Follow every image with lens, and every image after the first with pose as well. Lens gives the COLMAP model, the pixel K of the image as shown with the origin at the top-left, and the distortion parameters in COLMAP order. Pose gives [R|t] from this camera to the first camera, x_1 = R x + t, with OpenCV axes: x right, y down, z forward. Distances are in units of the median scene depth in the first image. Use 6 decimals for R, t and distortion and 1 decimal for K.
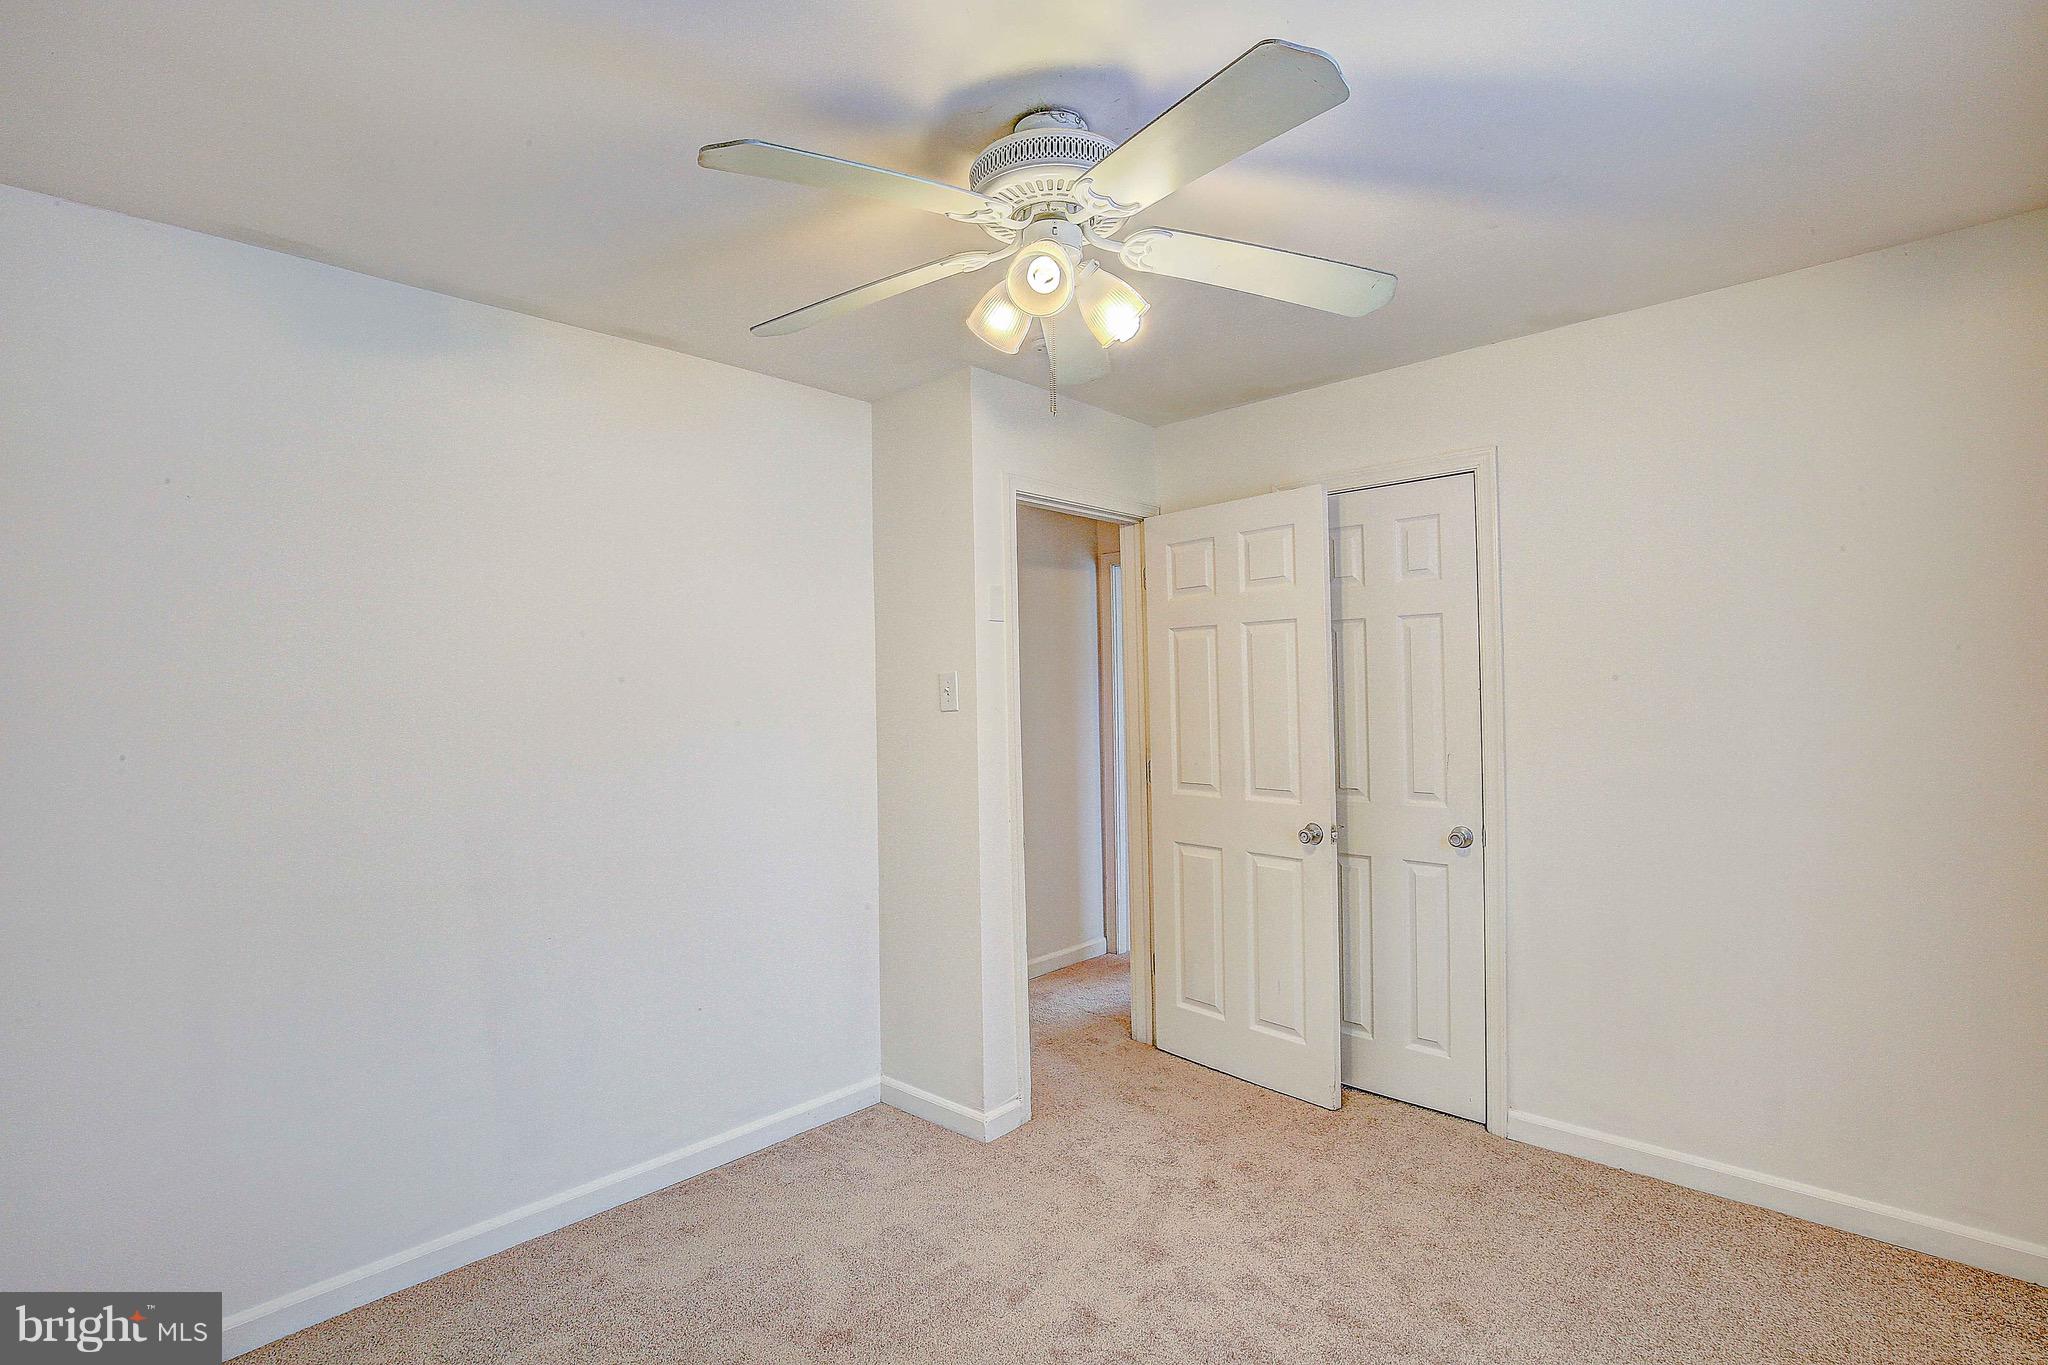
lens RADIAL K [[939.5, 0, 1025.9], [0, 939.5, 677.6], [0, 0, 1]] dist [-0.037316, 0.008032]
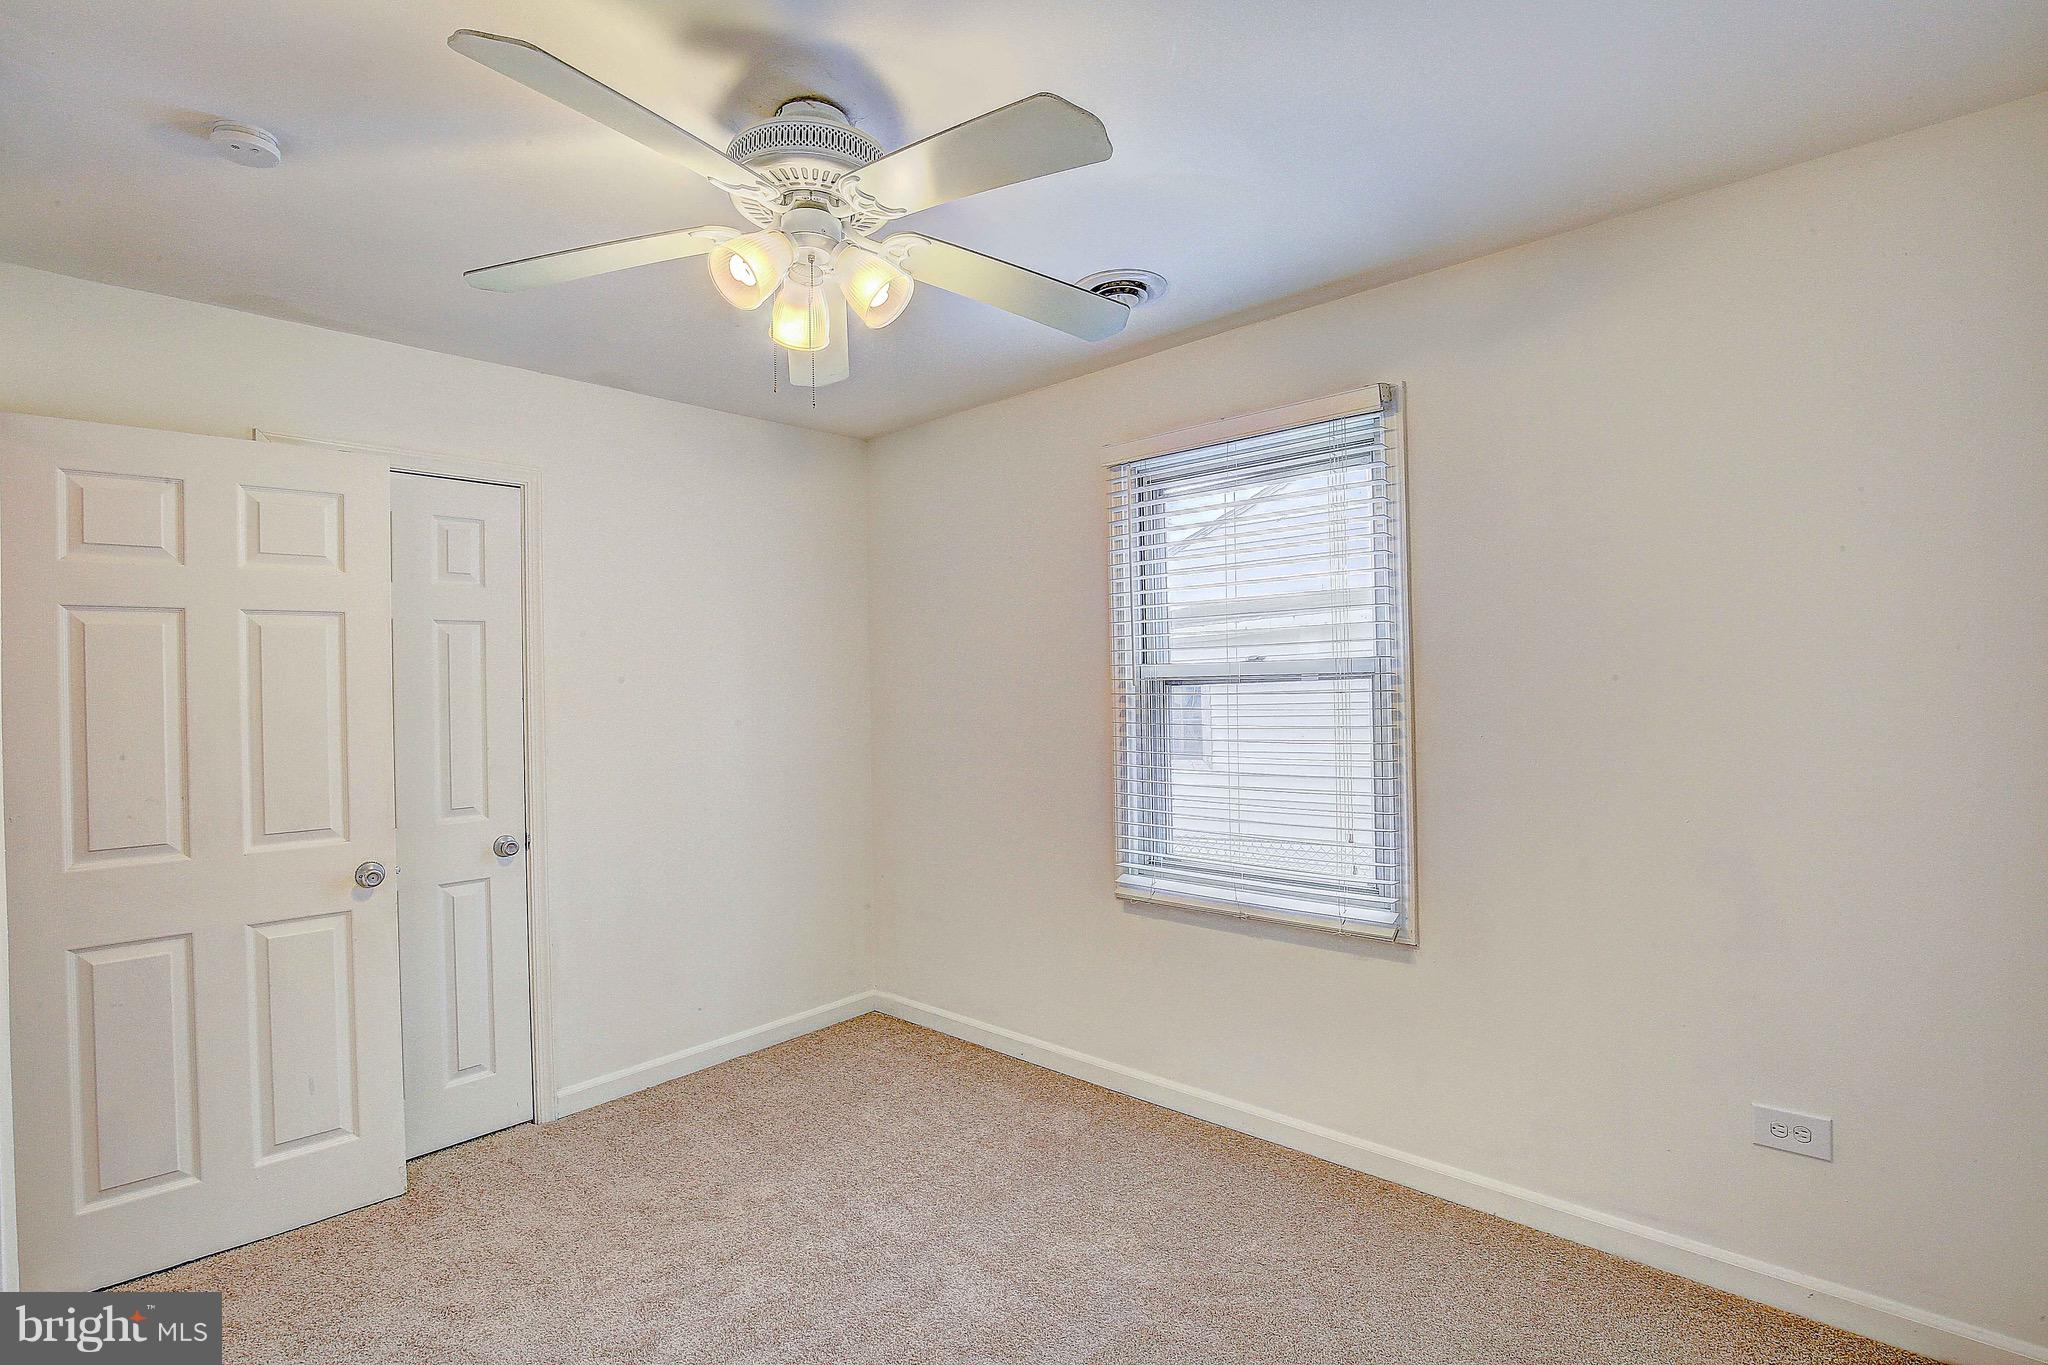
lens RADIAL K [[939.5, 0, 1025.9], [0, 939.5, 677.6], [0, 0, 1]] dist [-0.037316, 0.008032]
pose [[-0.013775, 0.028593, 0.999496, -0.522104], [0.018580, 0.999426, -0.028334, 0.028009], [-0.999732, 0.018180, -0.014298, 0.435703]]
